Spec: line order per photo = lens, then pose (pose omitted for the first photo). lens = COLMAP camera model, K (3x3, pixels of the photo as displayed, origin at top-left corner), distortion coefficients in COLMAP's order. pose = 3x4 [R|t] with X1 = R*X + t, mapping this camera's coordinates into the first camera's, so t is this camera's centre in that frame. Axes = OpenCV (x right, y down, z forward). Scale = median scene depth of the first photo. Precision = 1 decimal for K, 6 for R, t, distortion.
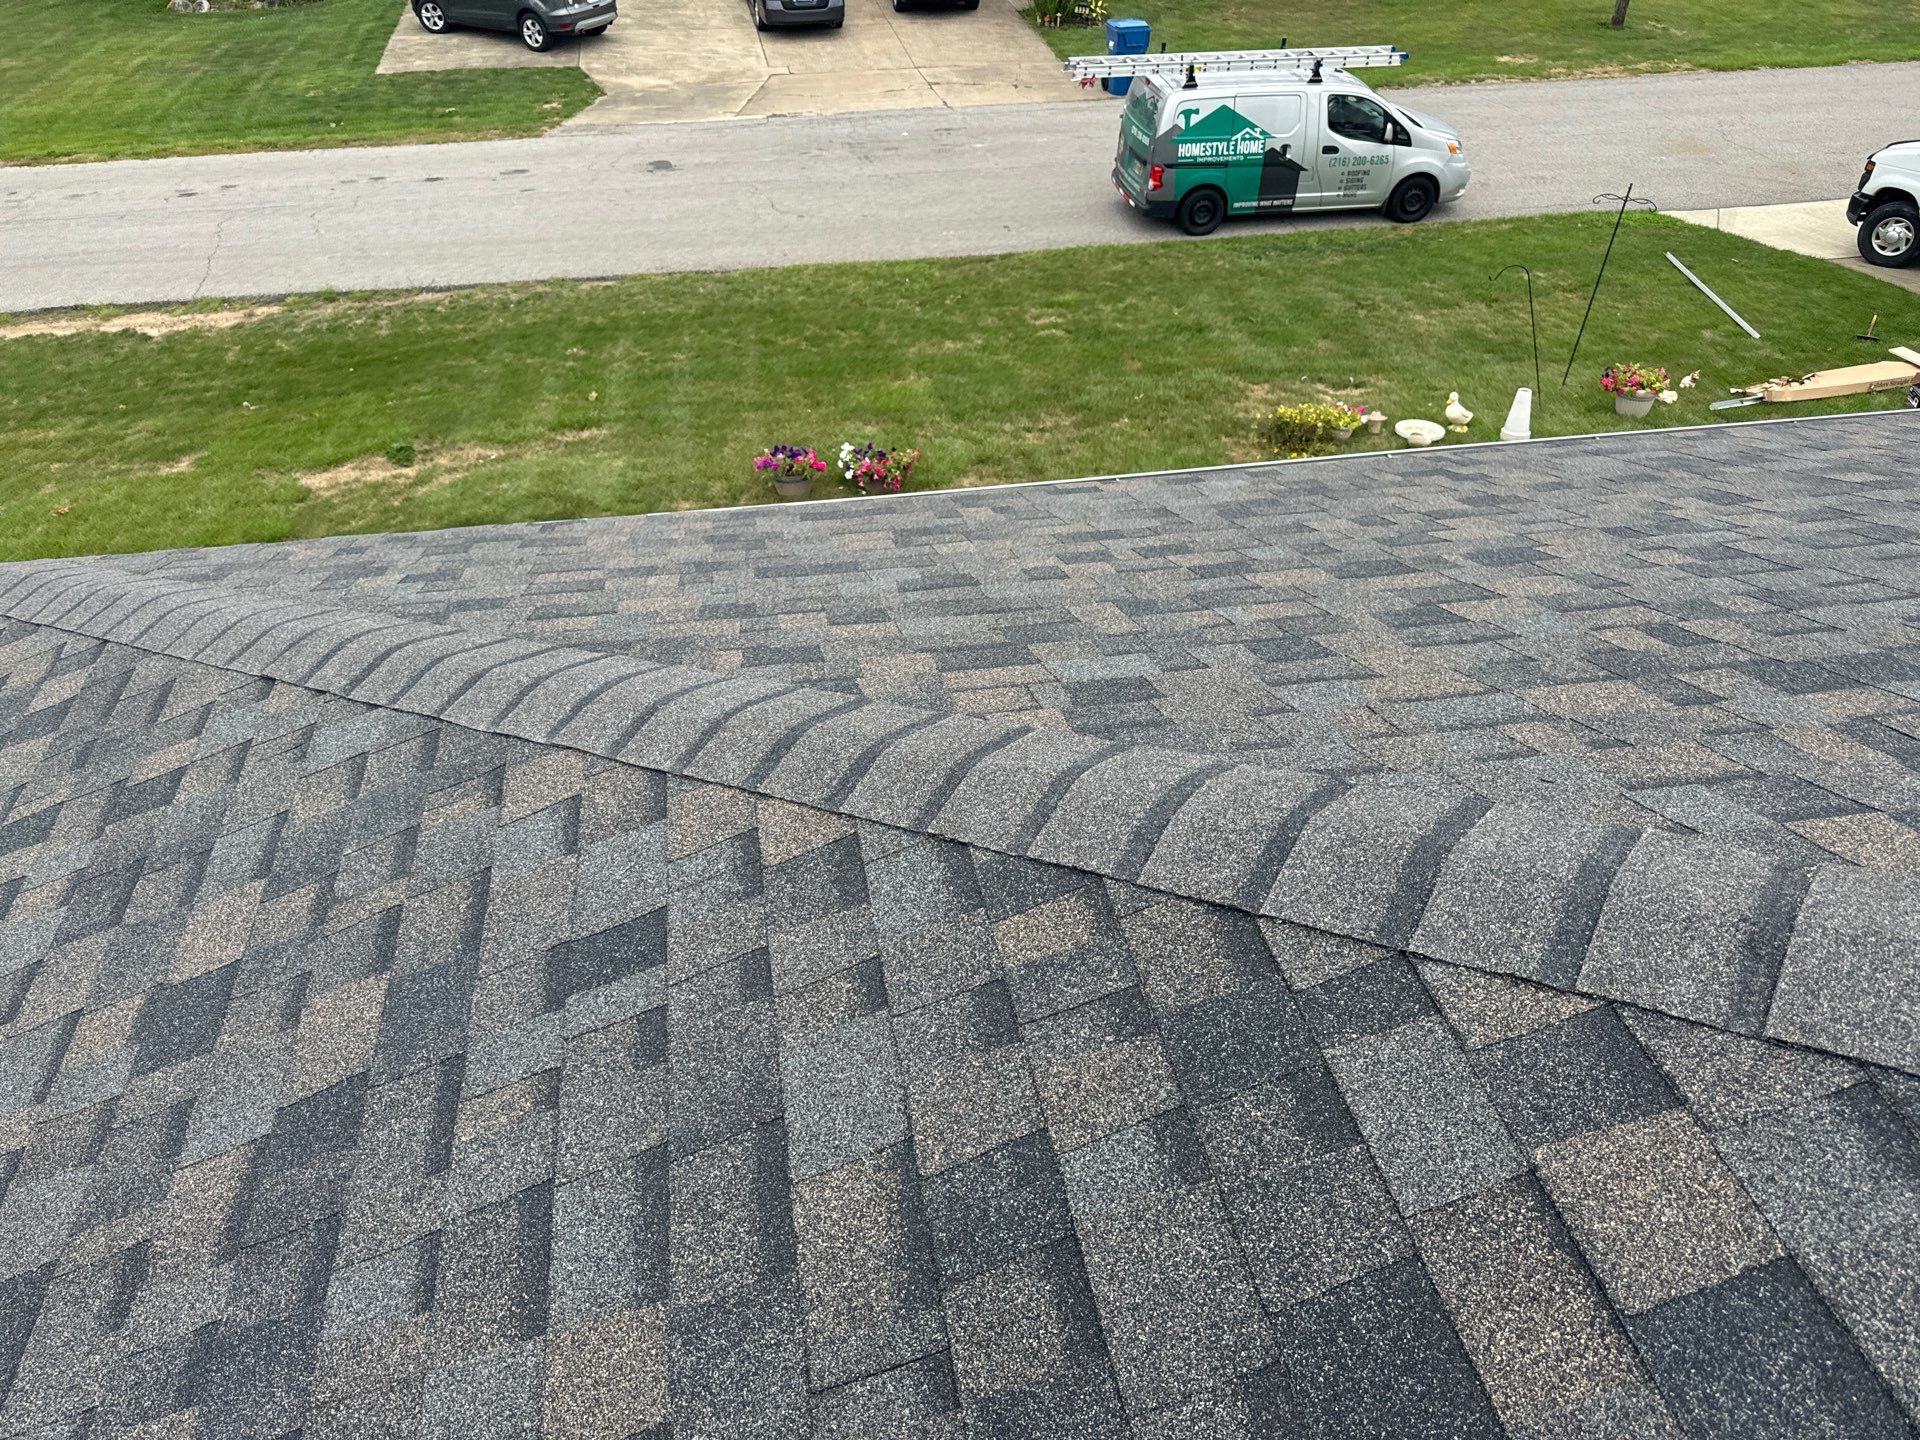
lens RADIAL K [[1413.6, 0, 960.0], [0, 1413.6, 720.0], [0, 0, 1]] dist [0.004107, 0.007117]
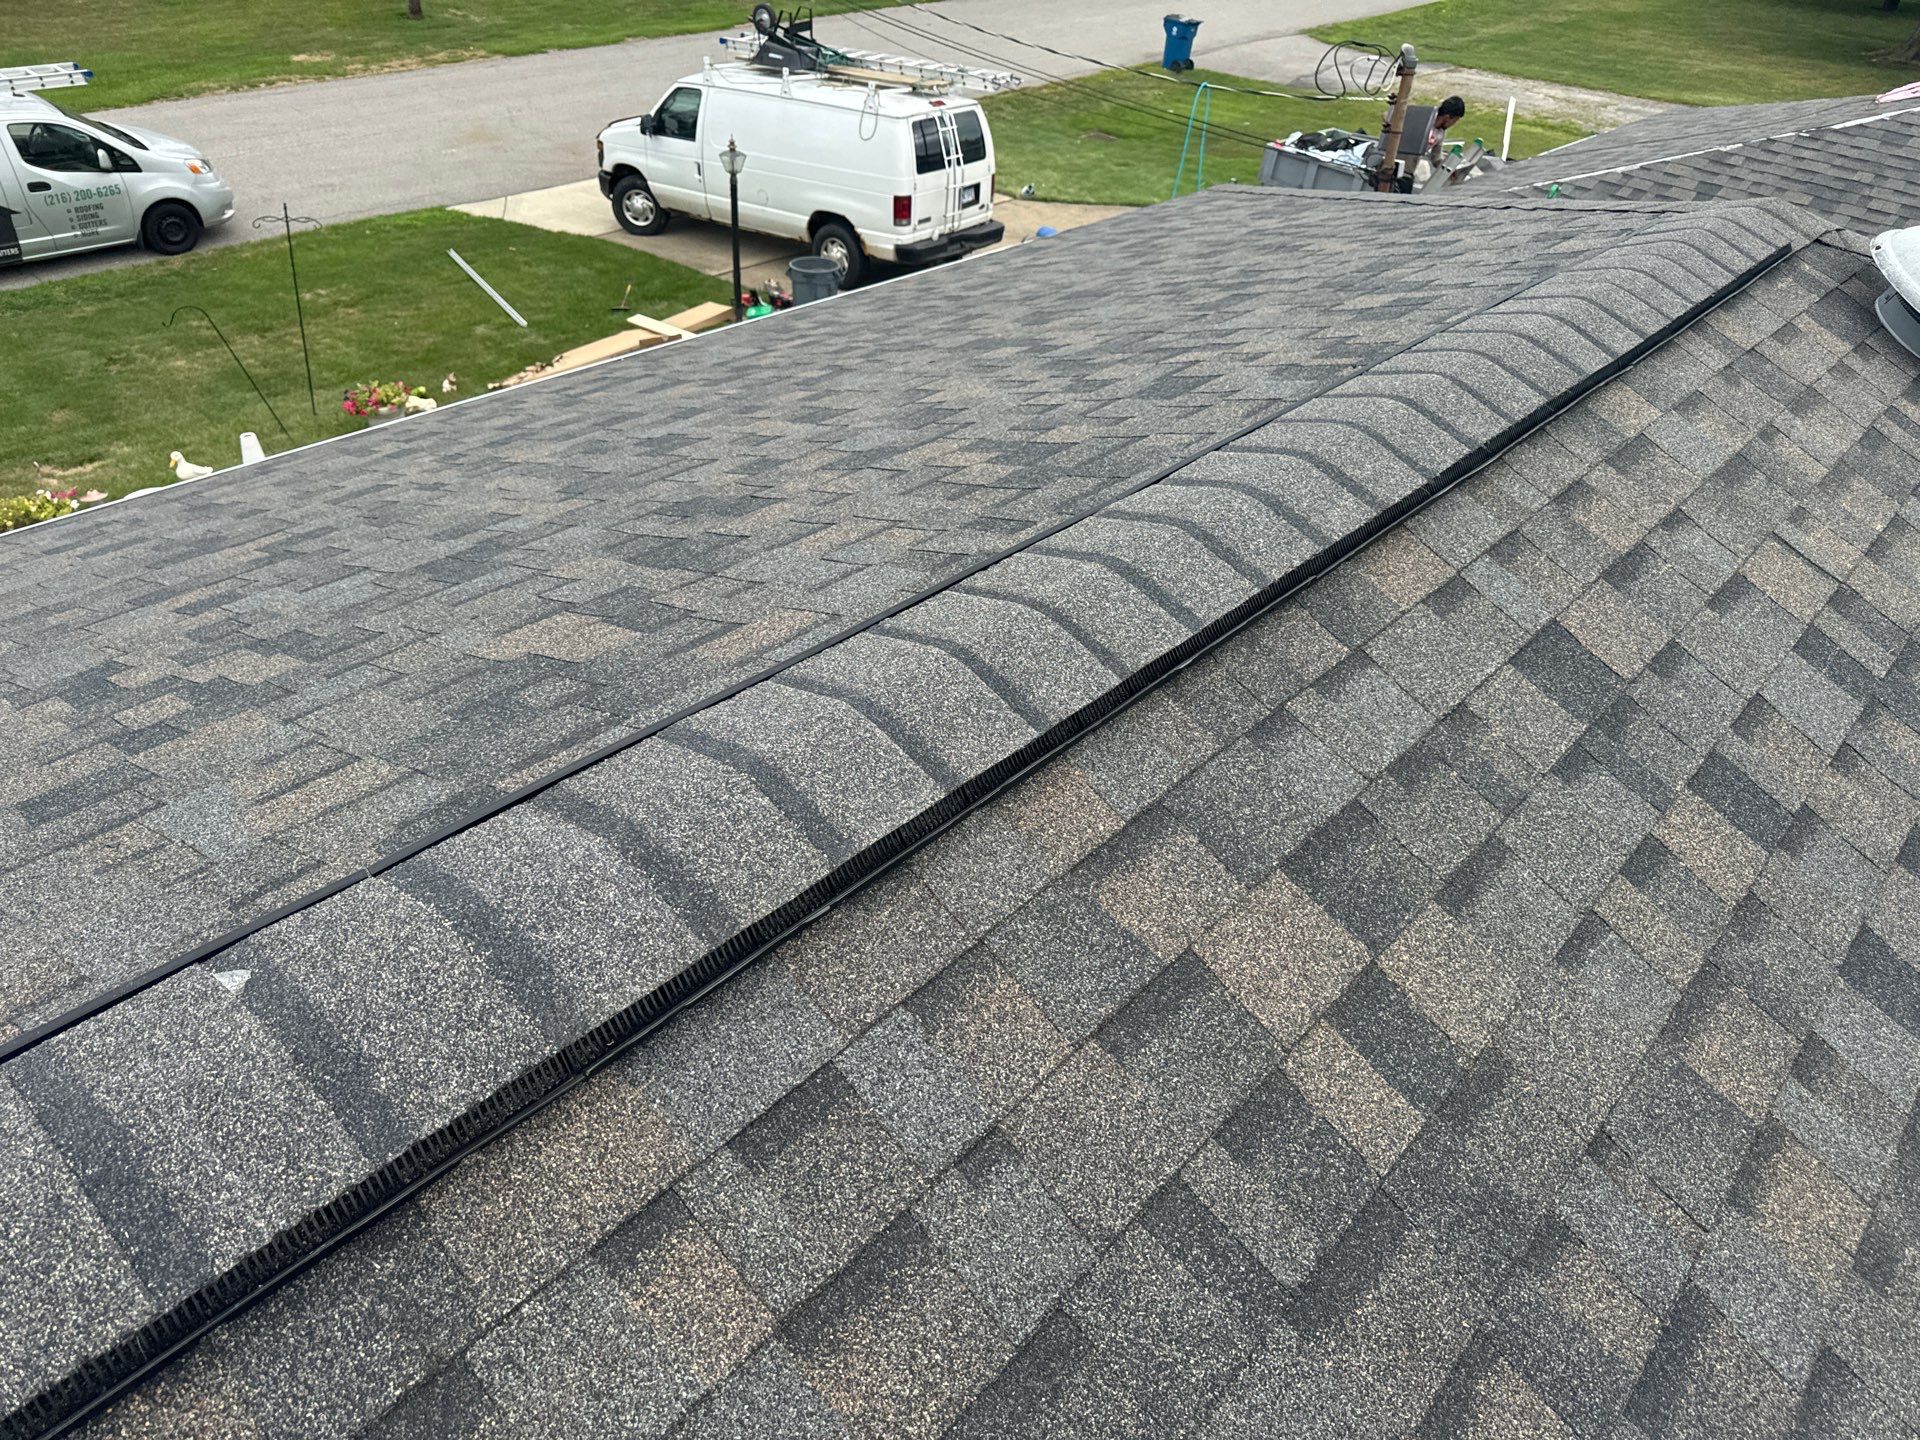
lens RADIAL K [[1436.3, 0, 960.0], [0, 1436.3, 720.0], [0, 0, 1]] dist [0.022532, -0.001679]
pose [[0.785660, -0.320224, 0.529334, 0.129984], [0.319777, 0.942654, 0.095639, 0.002167], [-0.529605, 0.094129, 0.843006, -0.022561]]
